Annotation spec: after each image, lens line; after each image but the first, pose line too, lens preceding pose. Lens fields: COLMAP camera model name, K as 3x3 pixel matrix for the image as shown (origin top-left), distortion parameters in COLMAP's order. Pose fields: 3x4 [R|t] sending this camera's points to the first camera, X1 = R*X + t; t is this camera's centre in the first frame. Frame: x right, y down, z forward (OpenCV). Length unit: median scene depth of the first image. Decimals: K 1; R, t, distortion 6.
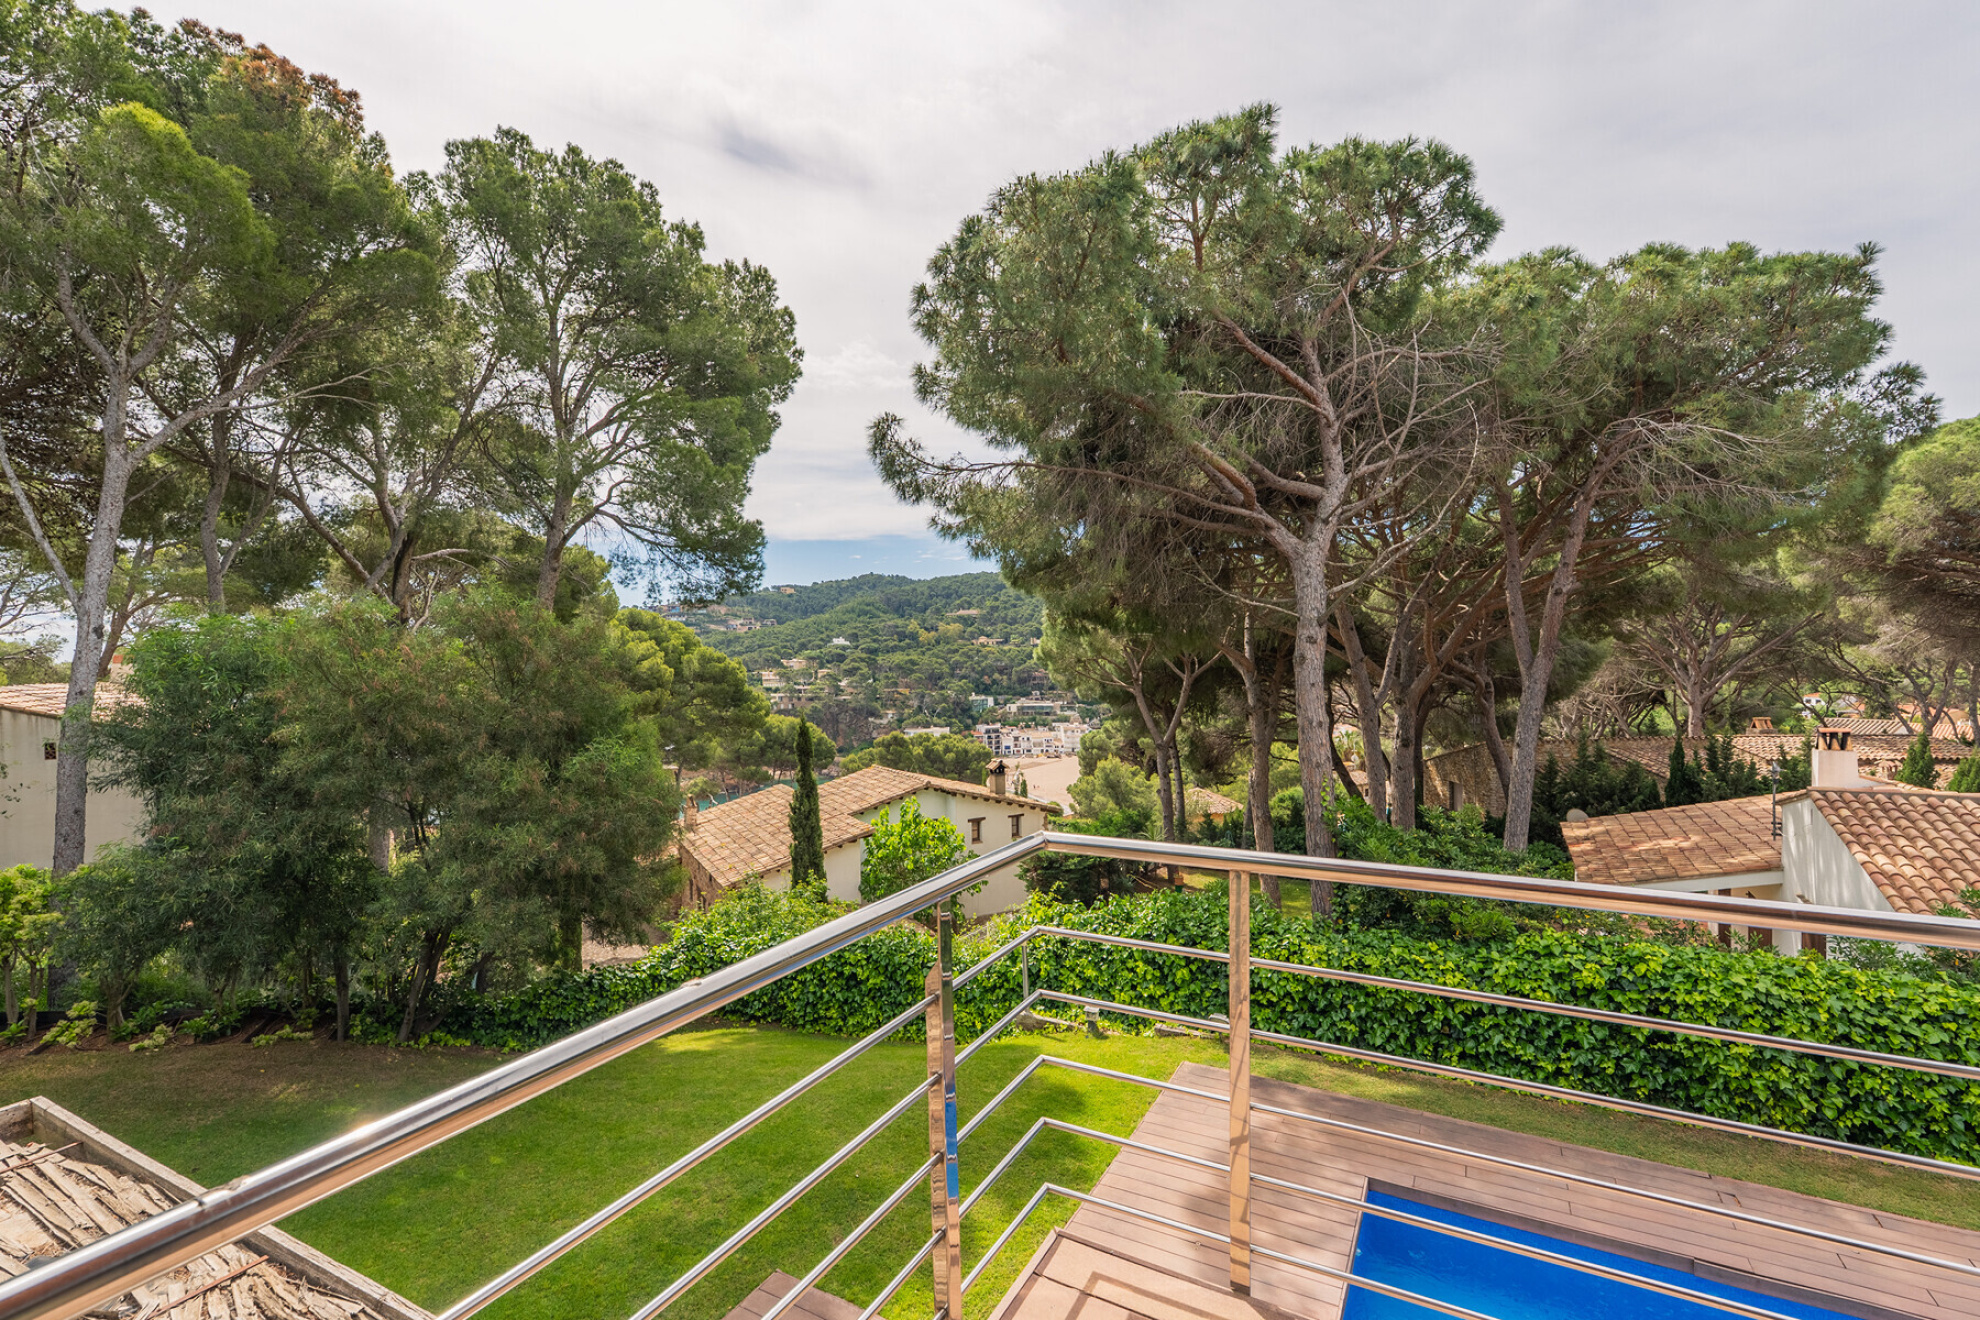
lens RADIAL K [[873.6, 0, 997.1], [0, 873.6, 658.3], [0, 0, 1]] dist [-0.001743, 0.000155]
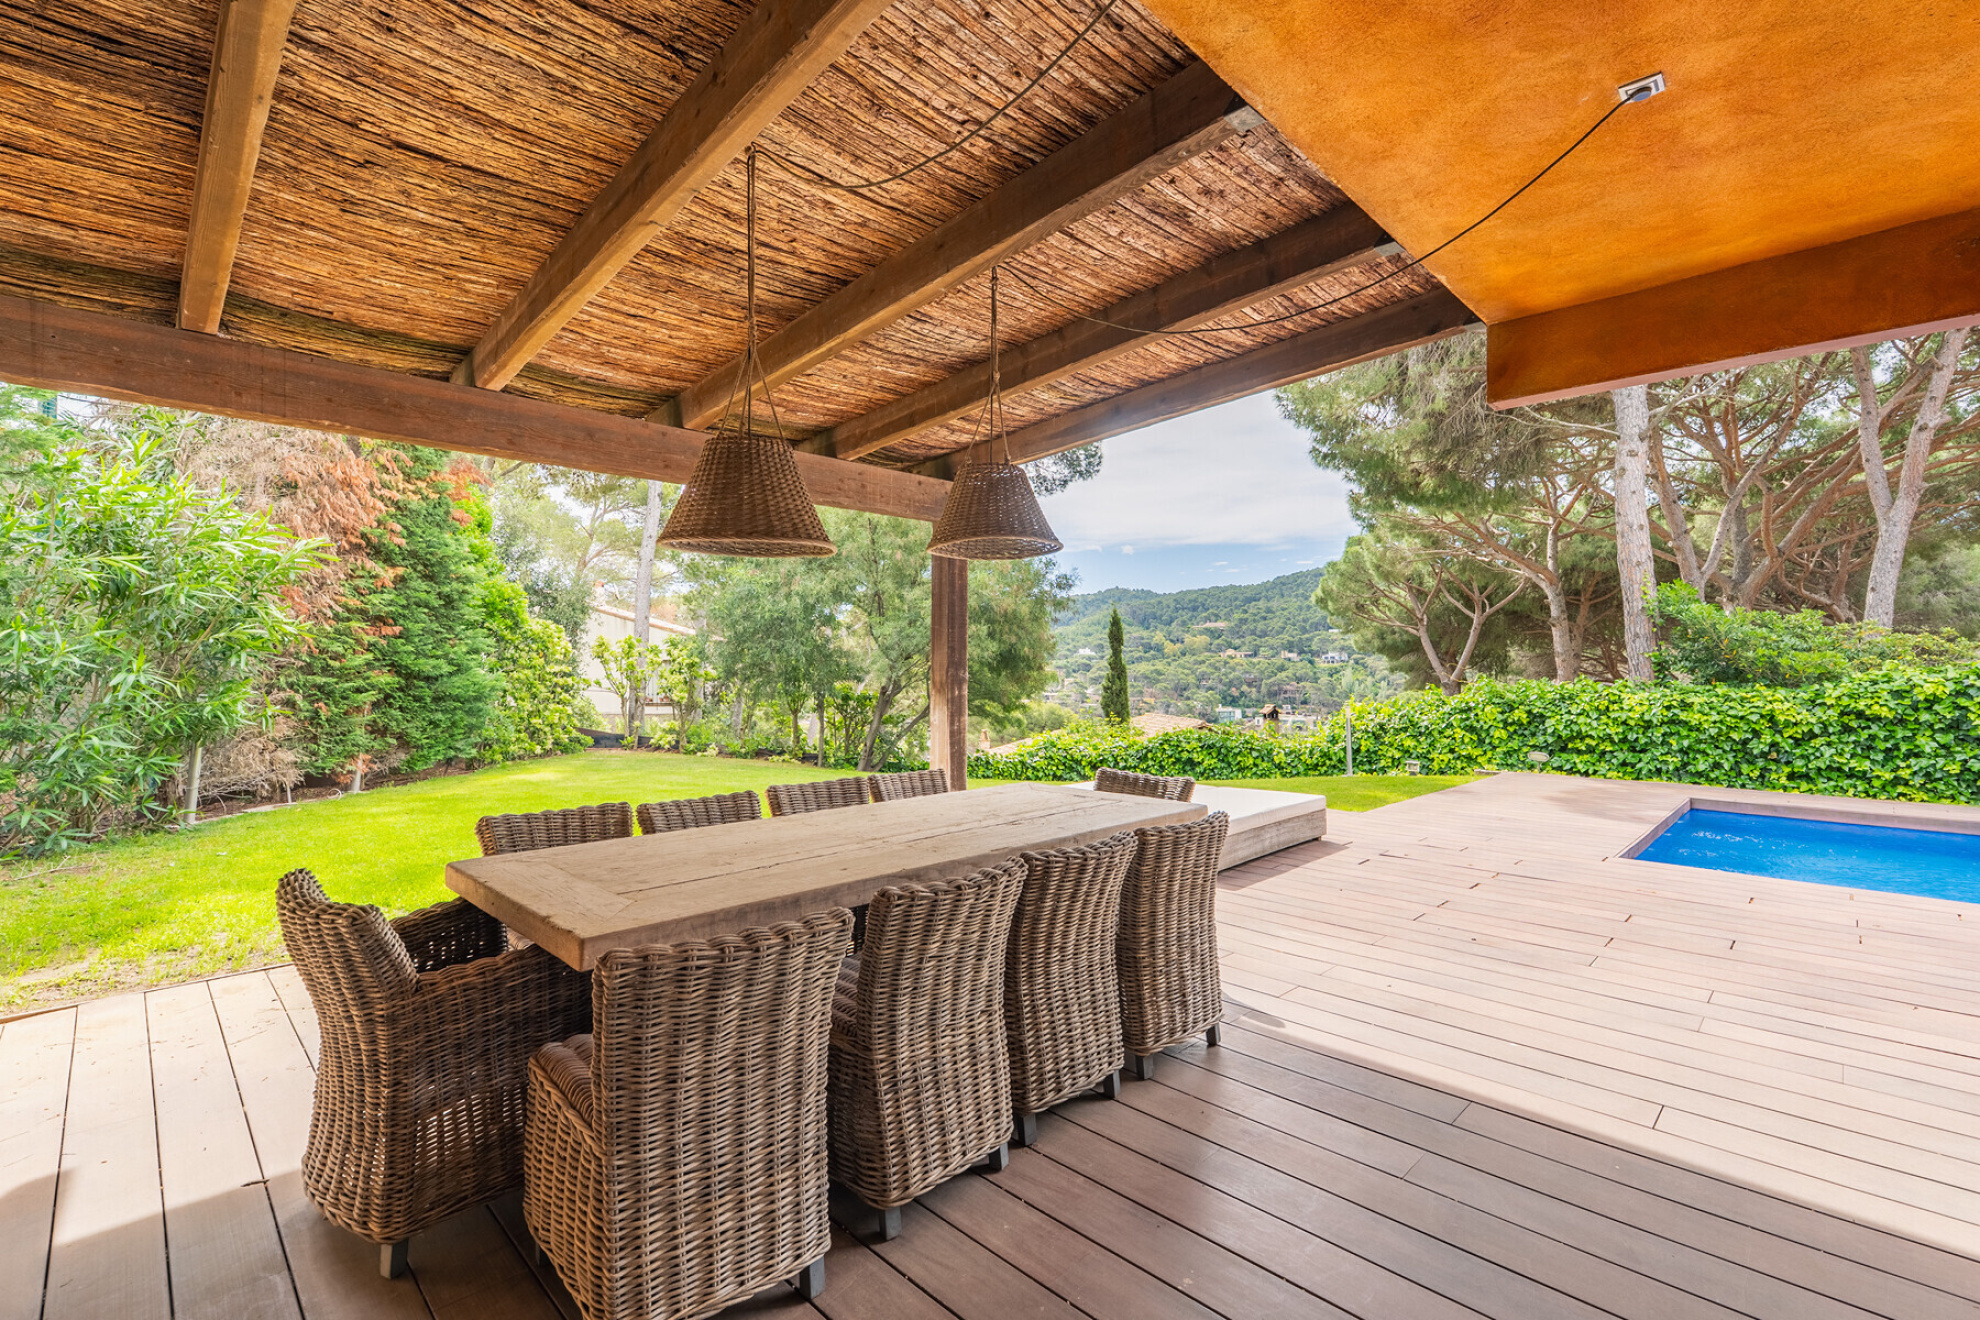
lens RADIAL K [[873.6, 0, 997.1], [0, 873.6, 658.3], [0, 0, 1]] dist [-0.001743, 0.000155]
pose [[0.962944, 0.018033, -0.269099, -0.106683], [-0.024517, 0.999484, -0.020756, 0.276702], [0.268586, 0.026584, 0.962889, -0.257295]]
